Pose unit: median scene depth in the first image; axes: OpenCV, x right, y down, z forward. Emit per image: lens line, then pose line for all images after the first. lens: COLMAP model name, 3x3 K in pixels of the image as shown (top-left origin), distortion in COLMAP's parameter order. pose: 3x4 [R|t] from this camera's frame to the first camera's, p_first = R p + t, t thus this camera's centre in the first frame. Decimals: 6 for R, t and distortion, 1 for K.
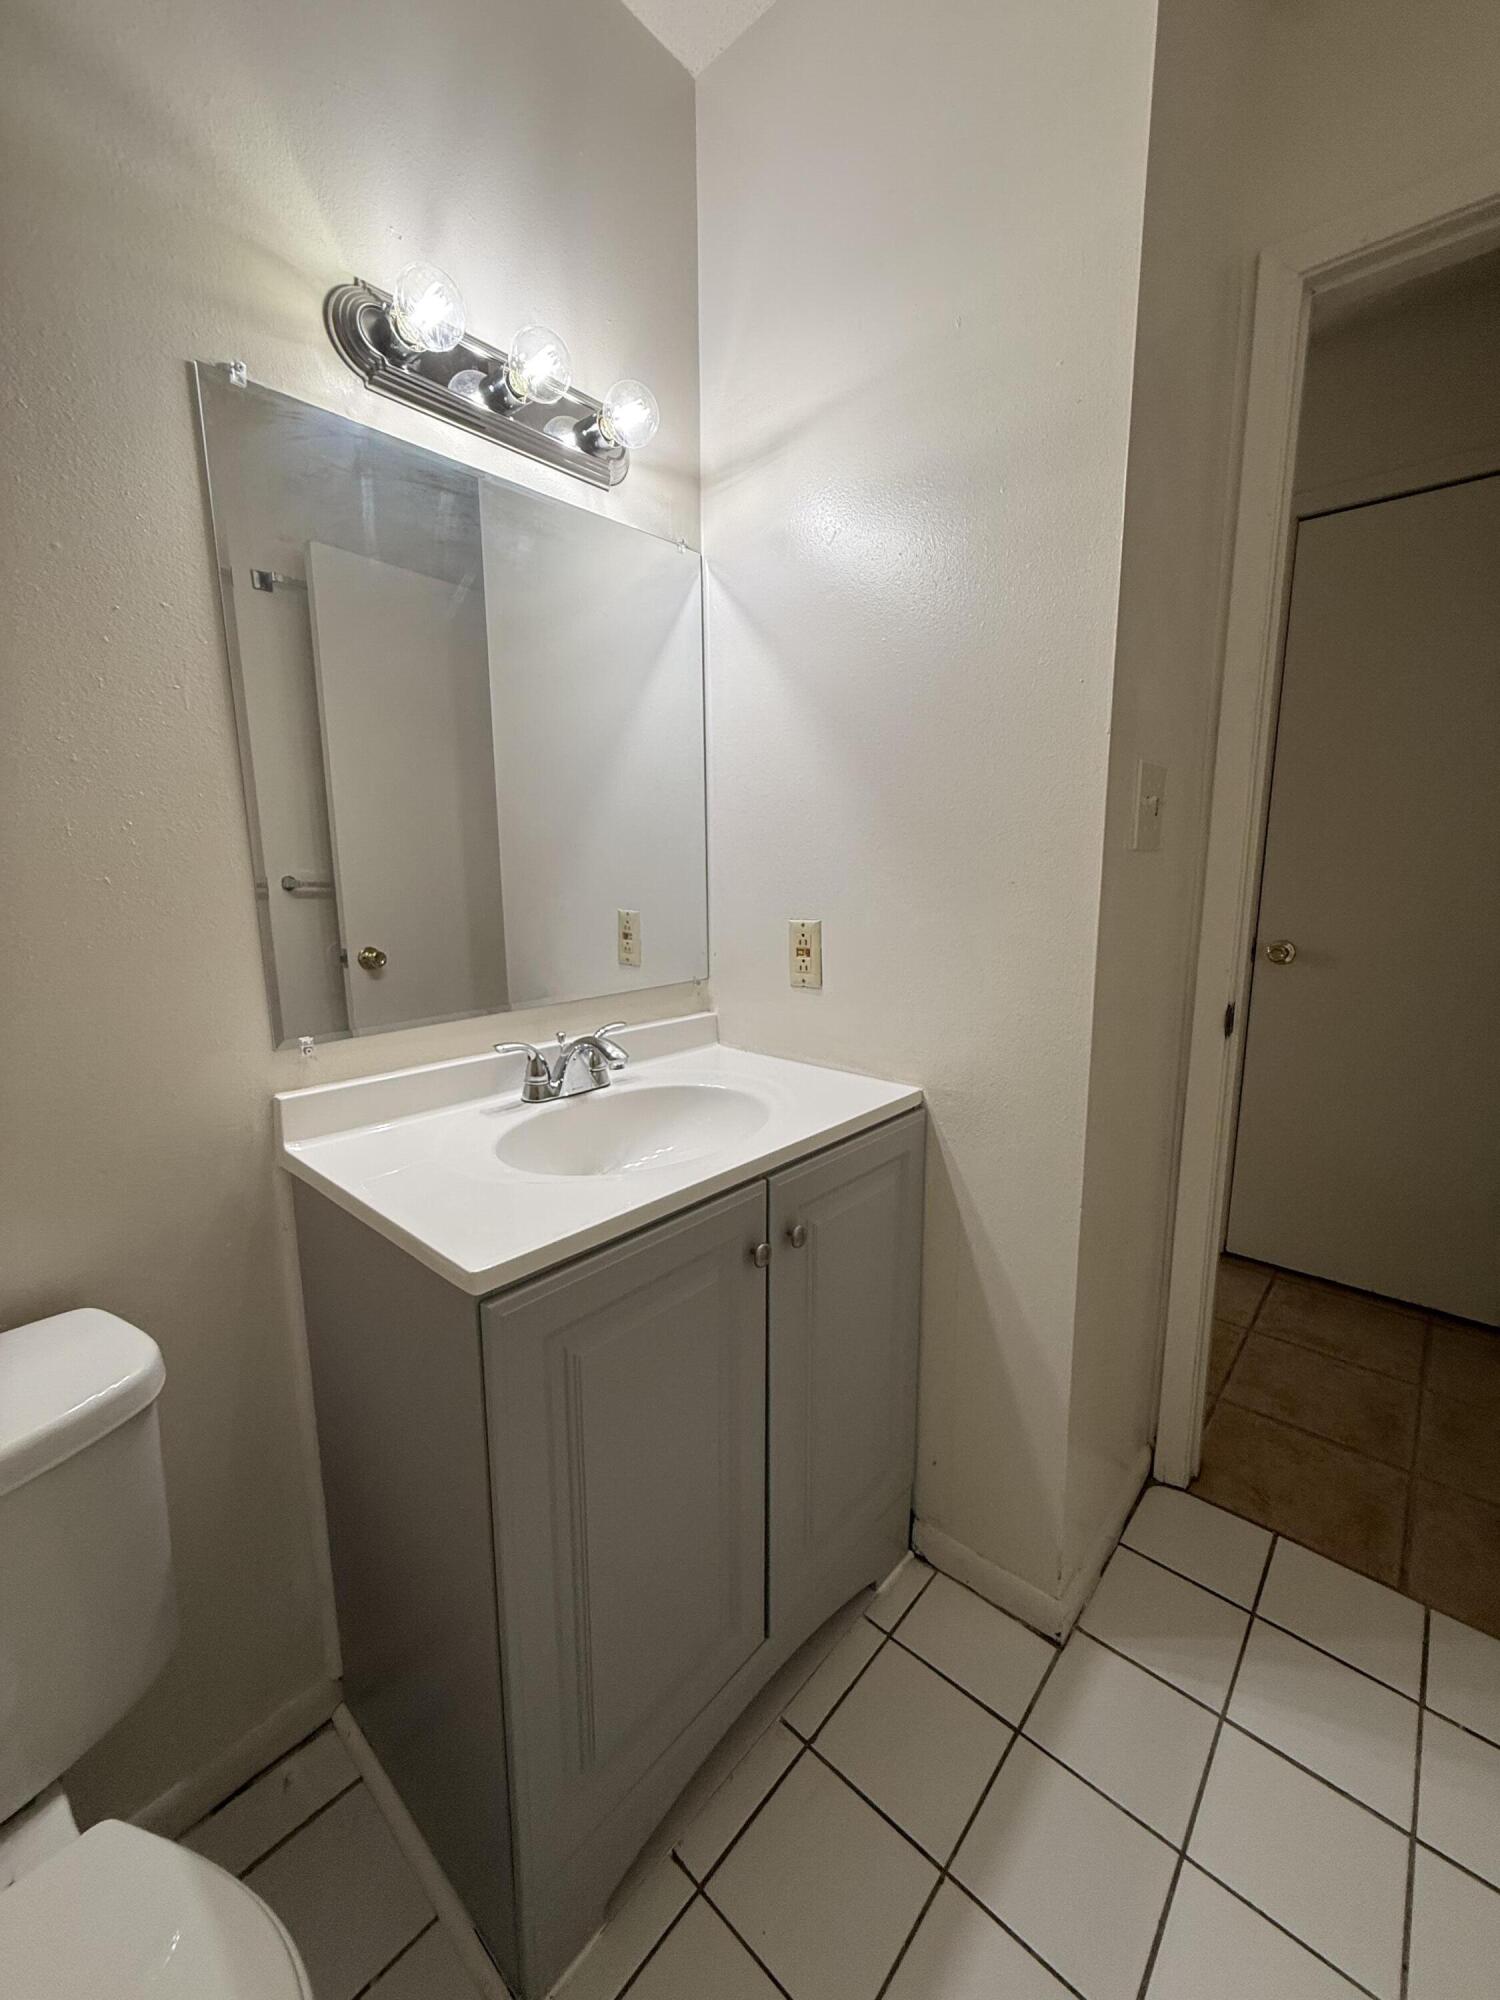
lens RADIAL K [[802.1, 0, 770.1], [0, 802.1, 1004.6], [0, 0, 1]] dist [0.001859, 0.000228]
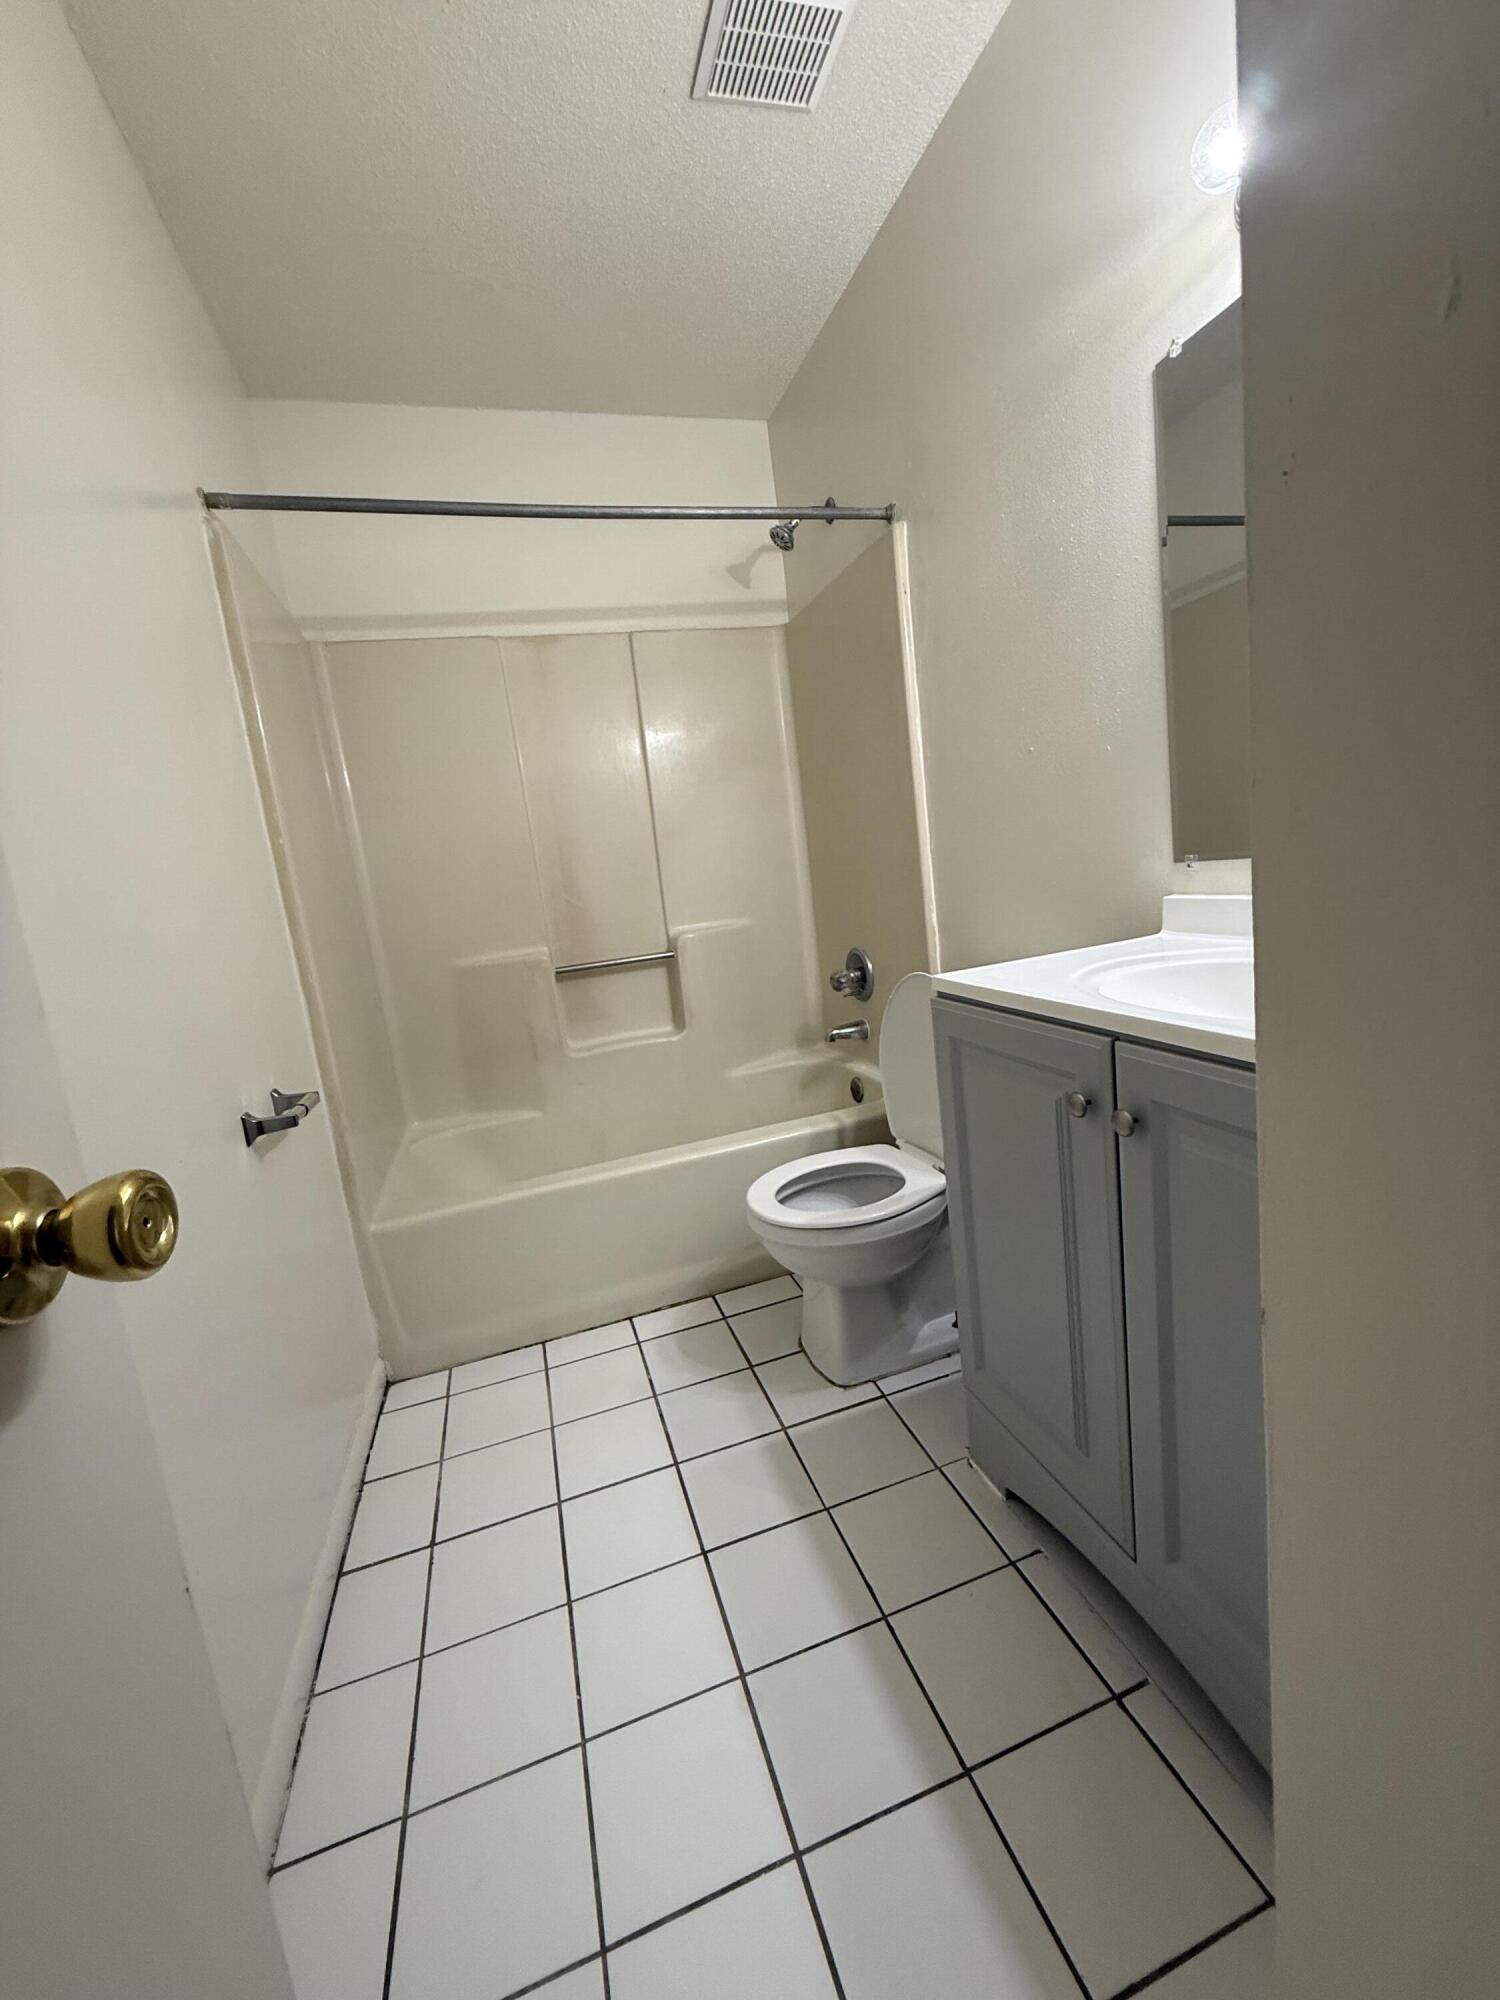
lens RADIAL K [[802.1, 0, 759.5], [0, 802.1, 993.0], [0, 0, 1]] dist [0.001859, 0.000228]
pose [[-0.519041, 0.191401, -0.833044, 0.928152], [-0.021039, 0.971450, 0.236309, -0.033204], [0.854491, 0.140181, -0.500195, 1.107996]]
